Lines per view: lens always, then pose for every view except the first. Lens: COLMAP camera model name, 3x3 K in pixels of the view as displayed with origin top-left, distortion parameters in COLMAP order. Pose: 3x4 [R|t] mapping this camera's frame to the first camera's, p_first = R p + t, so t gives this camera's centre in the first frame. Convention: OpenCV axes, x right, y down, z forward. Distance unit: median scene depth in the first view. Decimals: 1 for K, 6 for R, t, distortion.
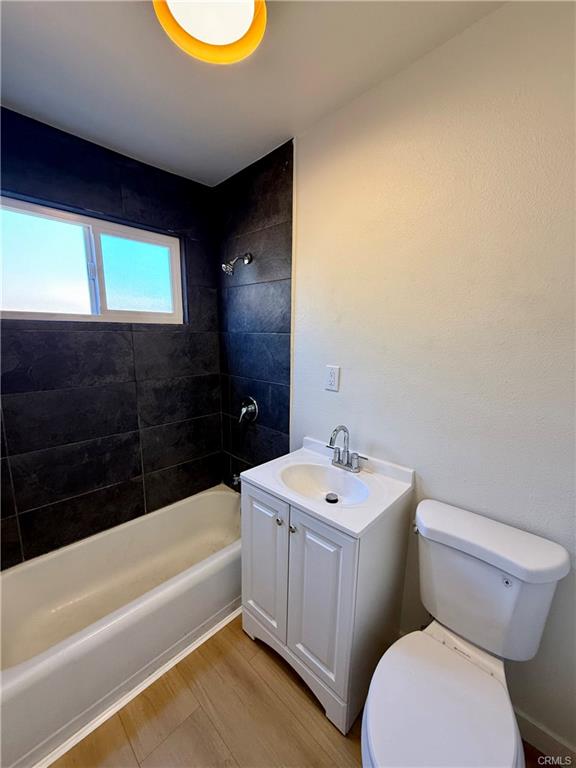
lens RADIAL K [[305.7, 0, 288.0], [0, 305.7, 384.0], [0, 0, 1]] dist [0.002421, -0.000007]
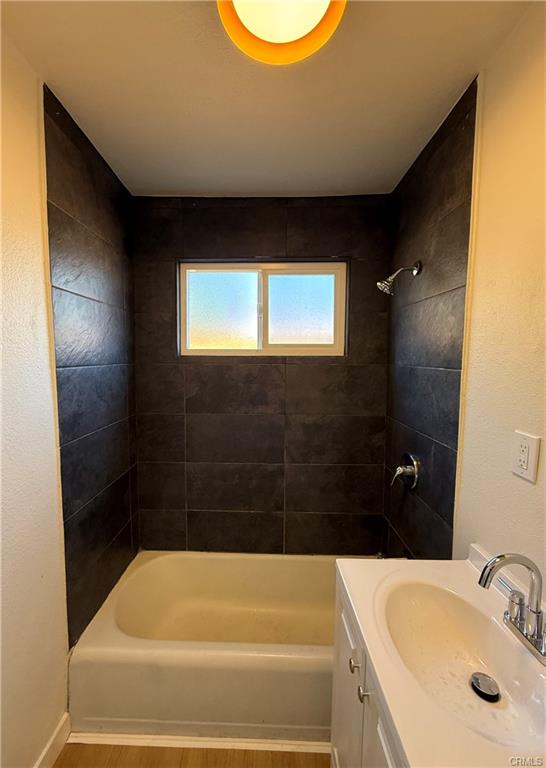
lens RADIAL K [[319.5, 0, 273.0], [0, 319.5, 384.0], [0, 0, 1]] dist [0.000717, -0.000275]
pose [[0.679199, 0.055702, -0.731837, 0.220243], [-0.118322, 0.992383, -0.034279, -0.063891], [0.724354, 0.109875, 0.680617, 0.253364]]
